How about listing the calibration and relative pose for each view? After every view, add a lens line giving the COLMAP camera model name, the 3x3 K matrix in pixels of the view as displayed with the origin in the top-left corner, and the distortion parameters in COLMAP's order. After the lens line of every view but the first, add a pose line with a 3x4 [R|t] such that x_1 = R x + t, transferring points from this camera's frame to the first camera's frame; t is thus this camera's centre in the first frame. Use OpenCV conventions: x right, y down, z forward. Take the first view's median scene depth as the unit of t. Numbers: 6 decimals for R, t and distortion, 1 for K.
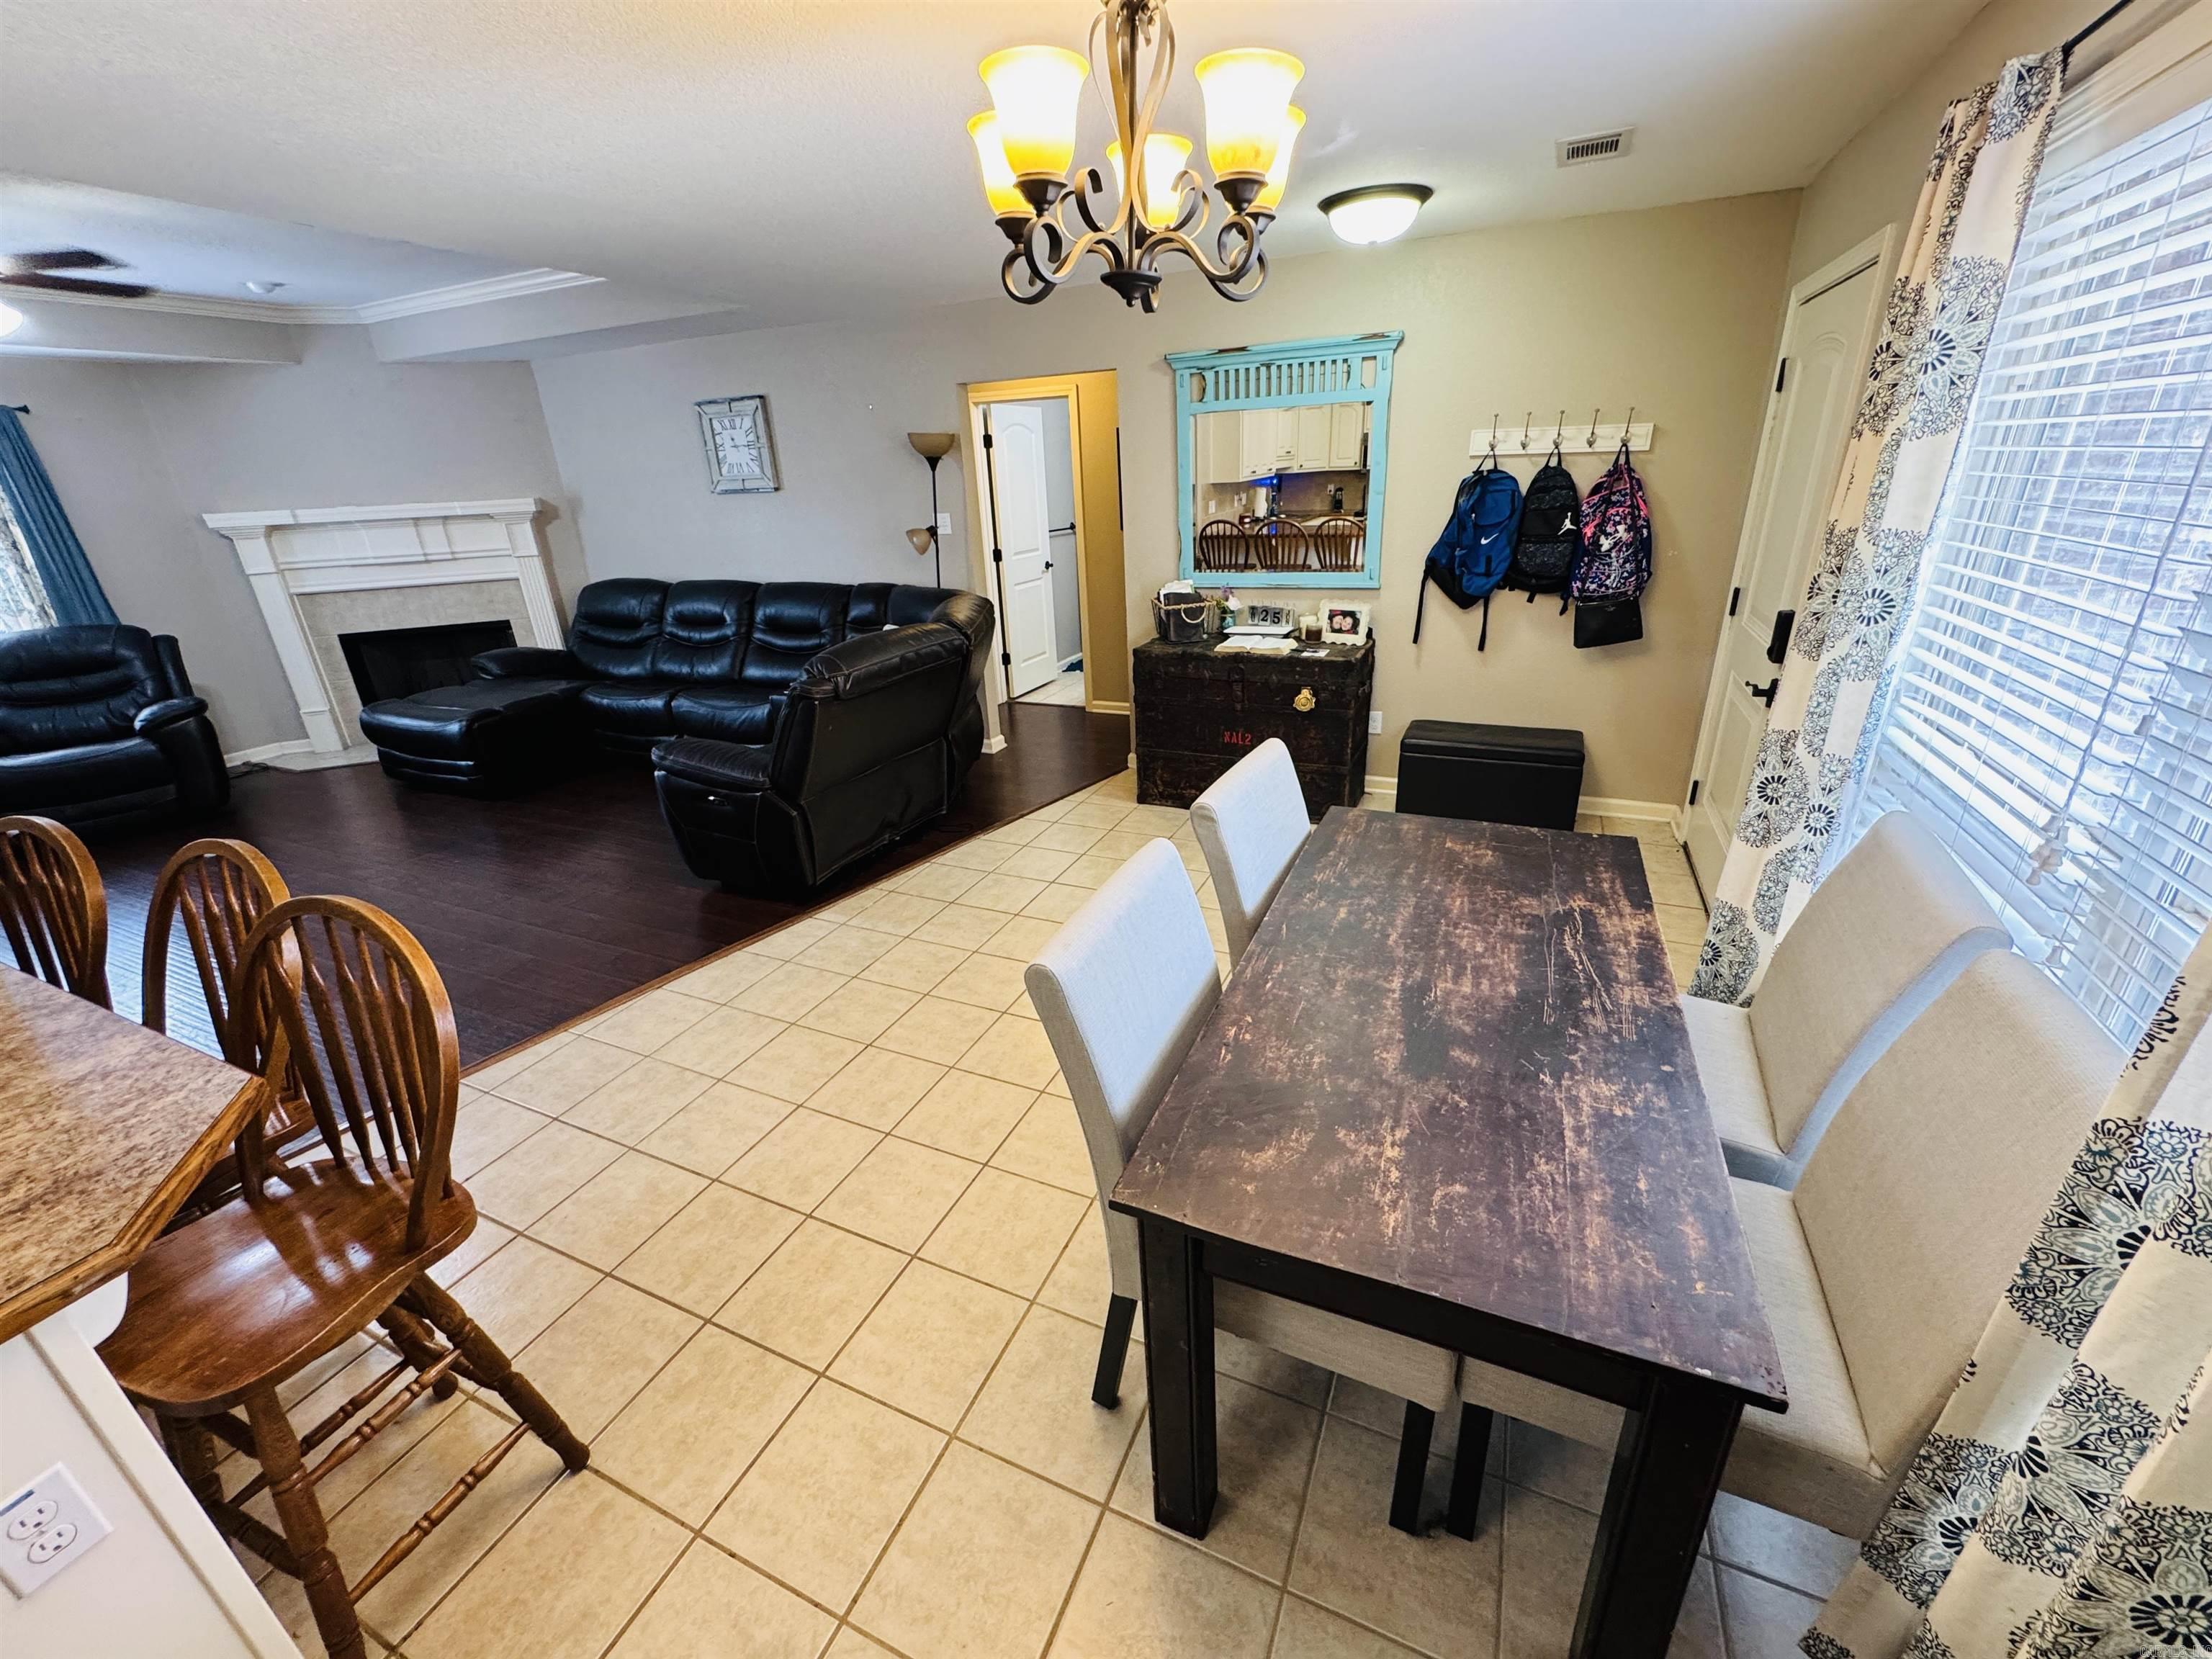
lens RADIAL K [[888.2, 0, 1106.3], [0, 888.2, 827.1], [0, 0, 1]] dist [-0.004245, 0.000456]
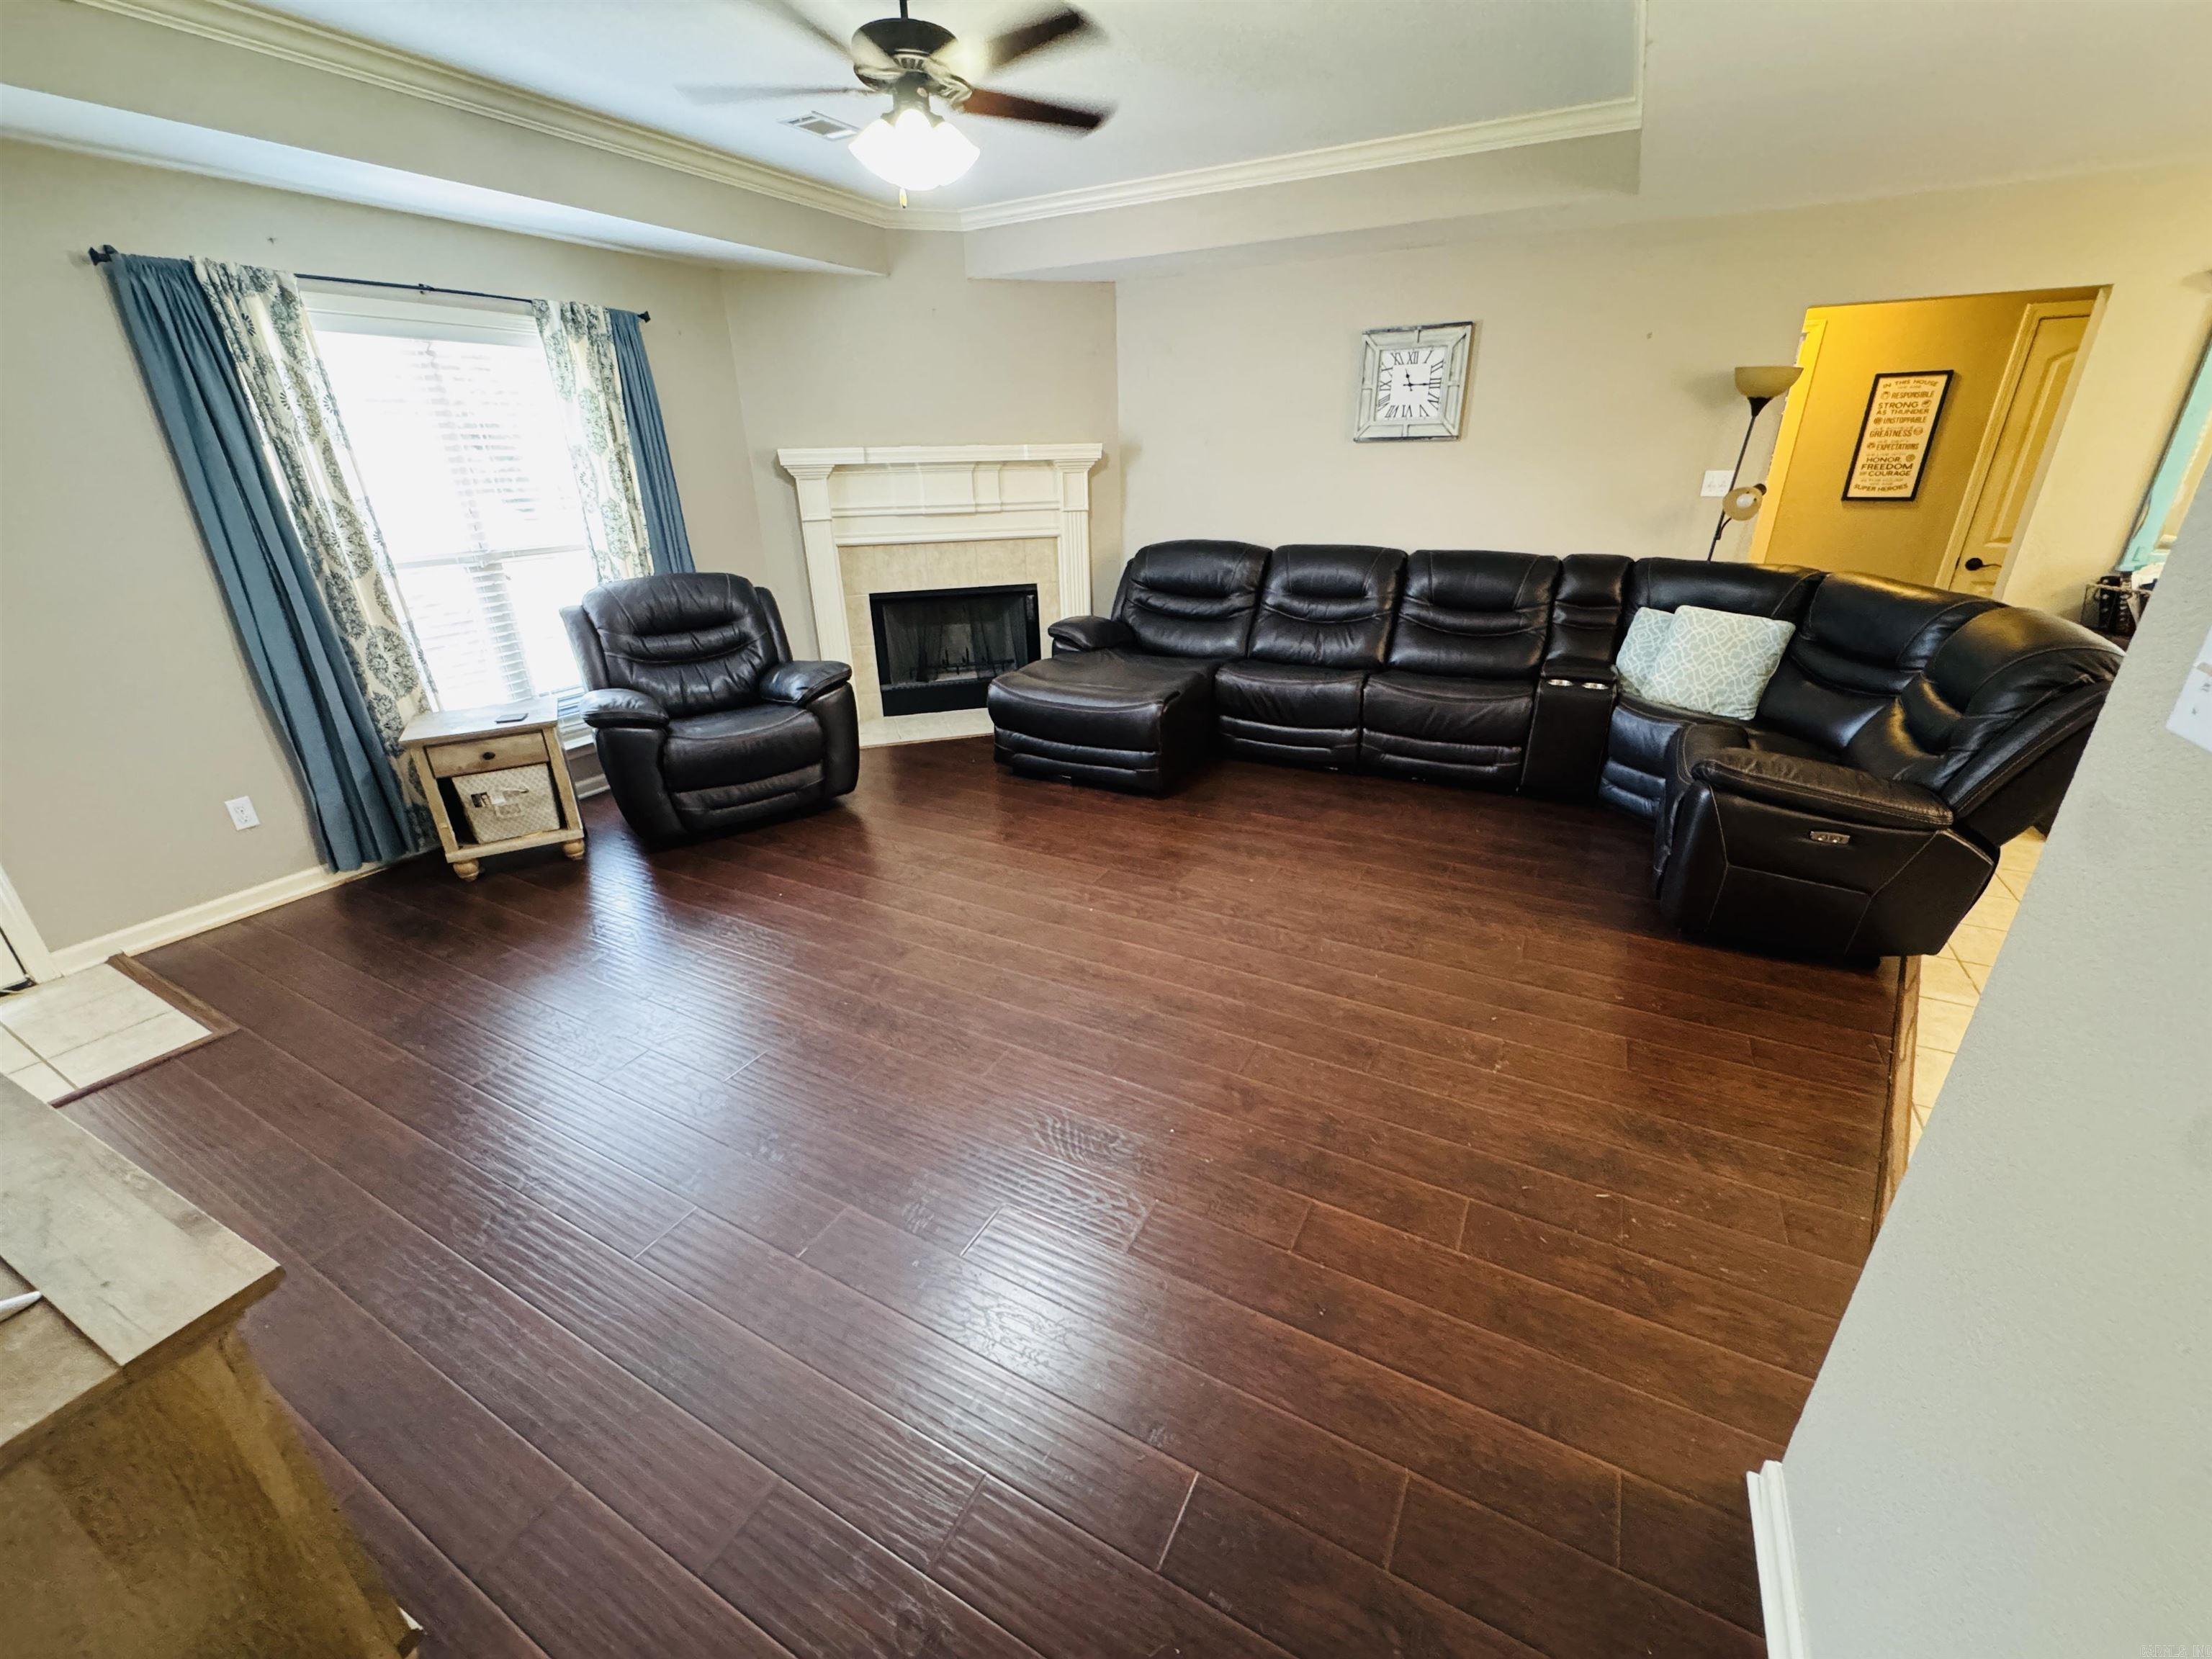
lens RADIAL K [[888.2, 0, 1106.3], [0, 888.2, 827.1], [0, 0, 1]] dist [-0.004245, 0.000456]
pose [[0.997544, 0.047309, -0.051661, -0.702170], [-0.046391, 0.998746, 0.018822, -0.016336], [0.052486, -0.016379, 0.998487, 0.156666]]
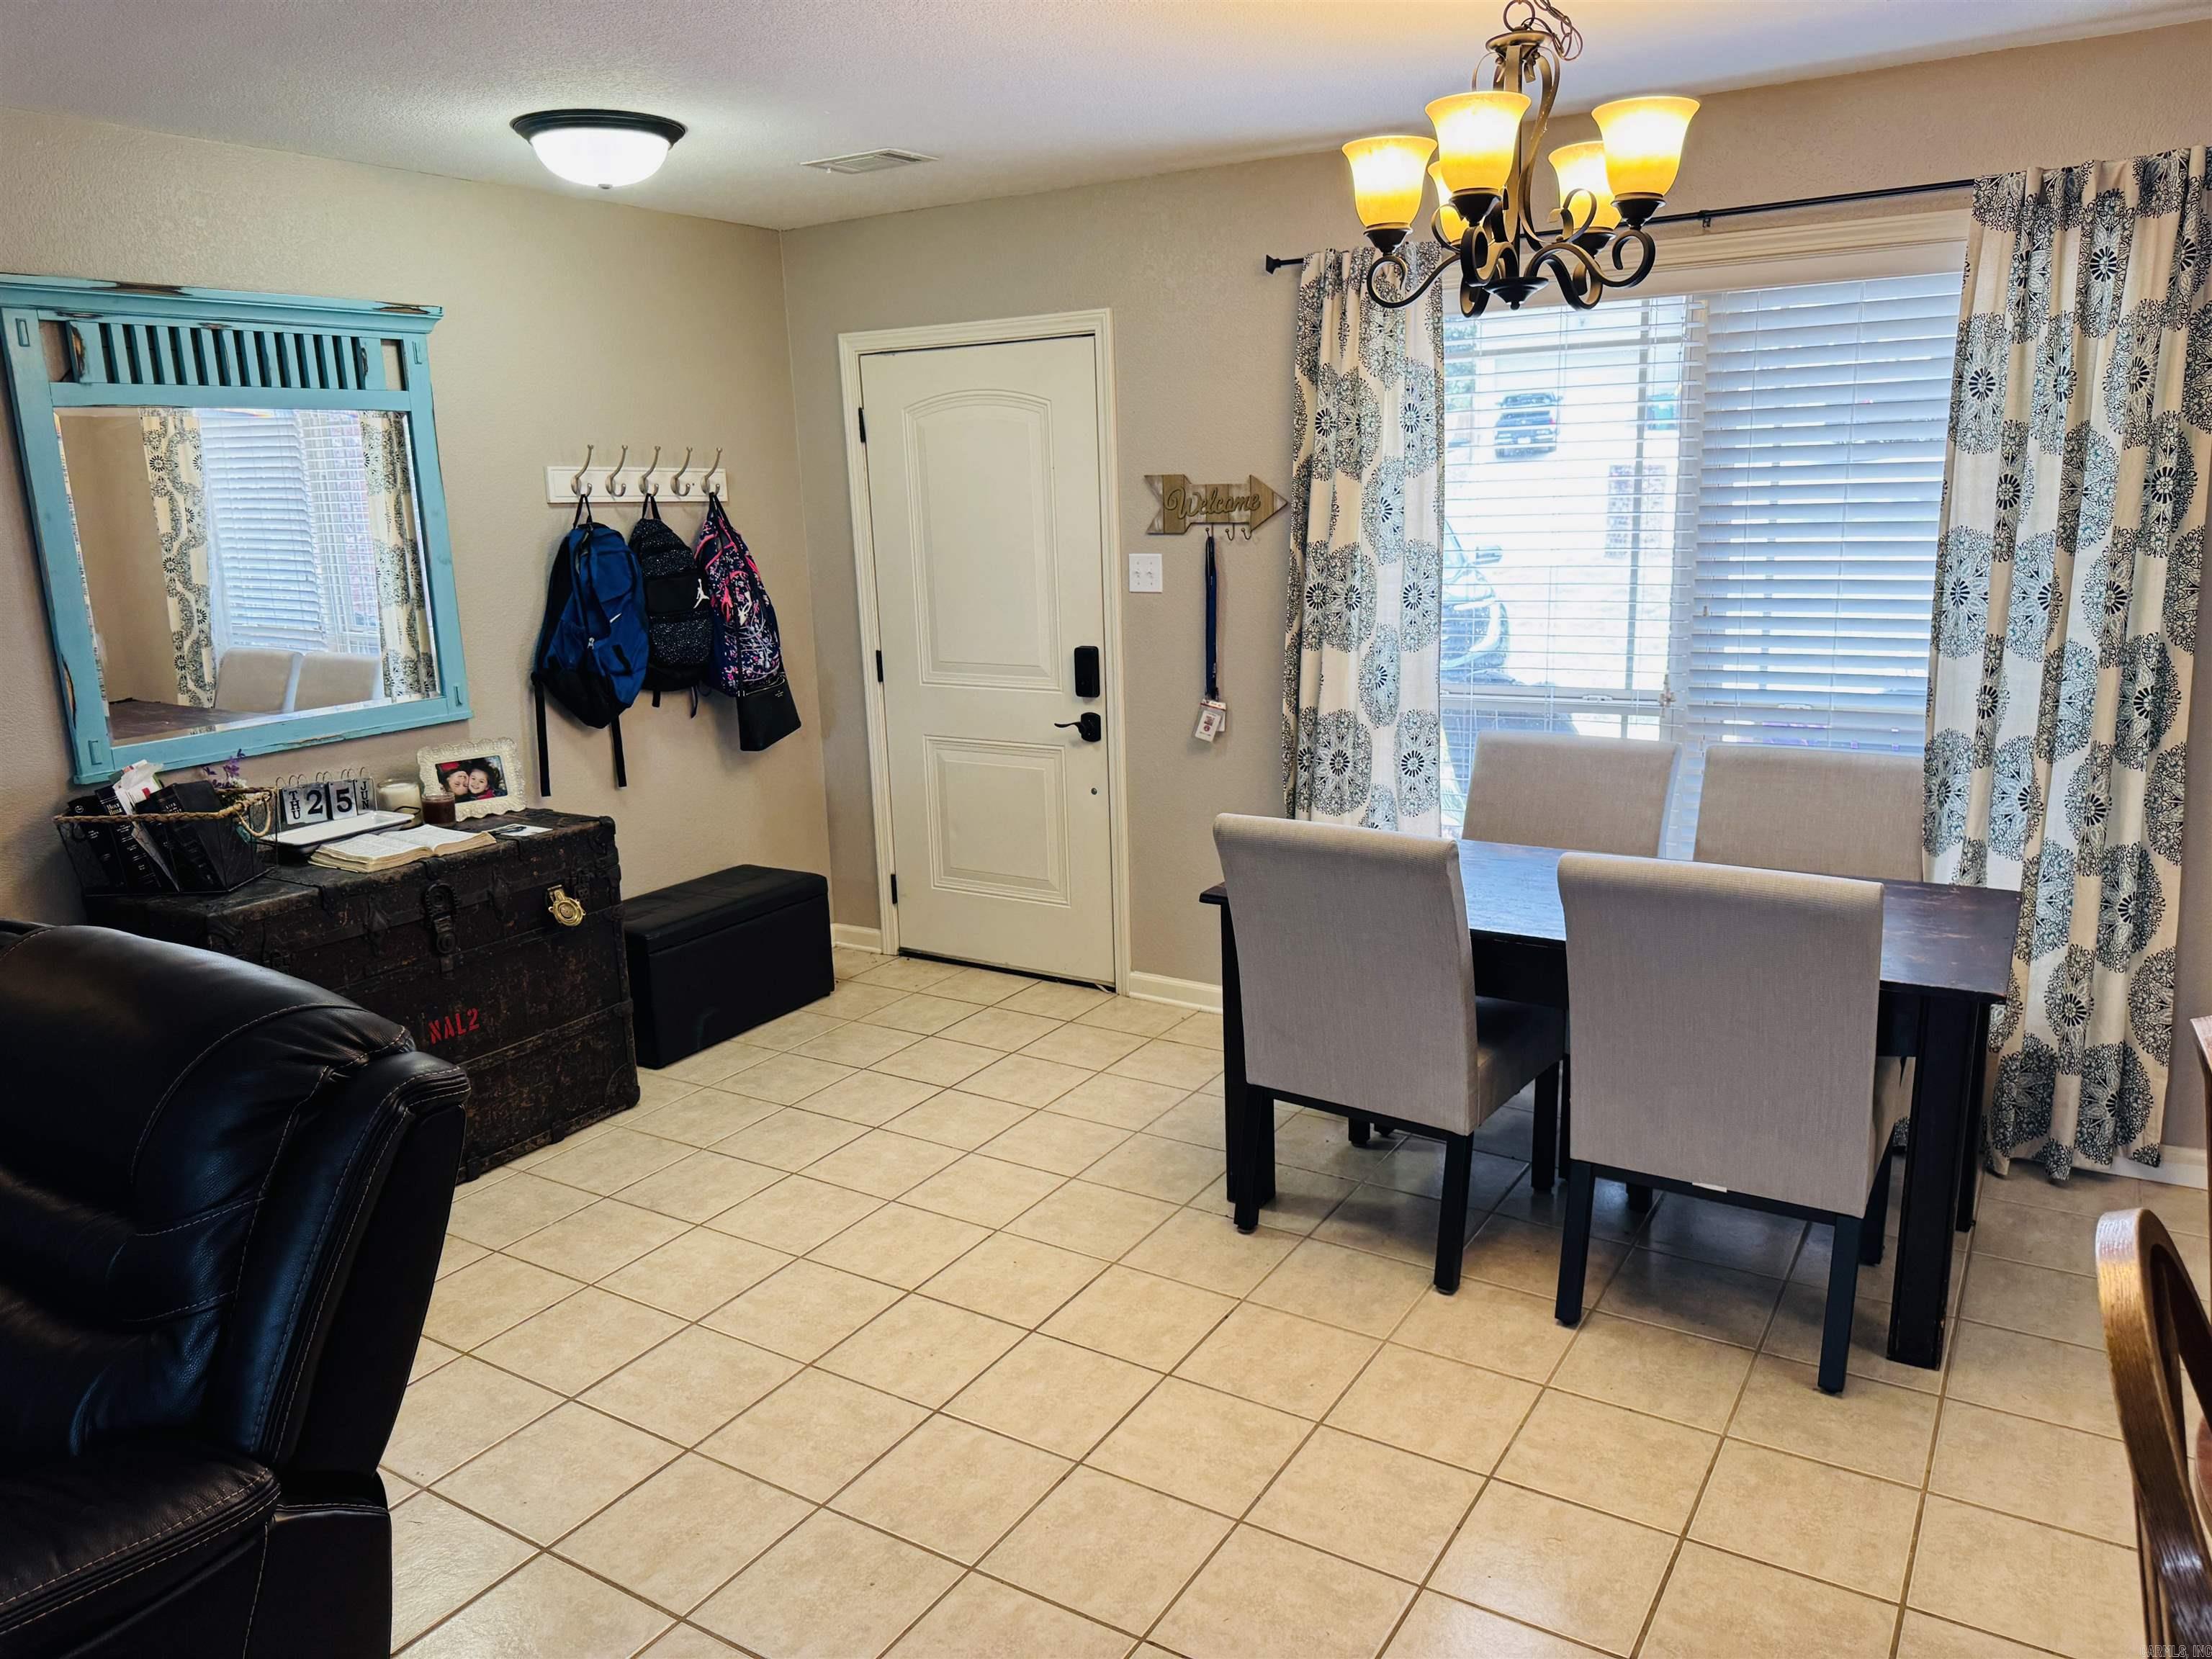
lens RADIAL K [[1552.9, 0, 1095.0], [0, 1552.9, 839.8], [0, 0, 1]] dist [0.067939, -0.105242]
pose [[0.136109, -0.181761, 0.973877, -0.544148], [0.394423, 0.911701, 0.115032, -0.130353], [-0.908793, 0.368463, 0.195781, 0.389020]]
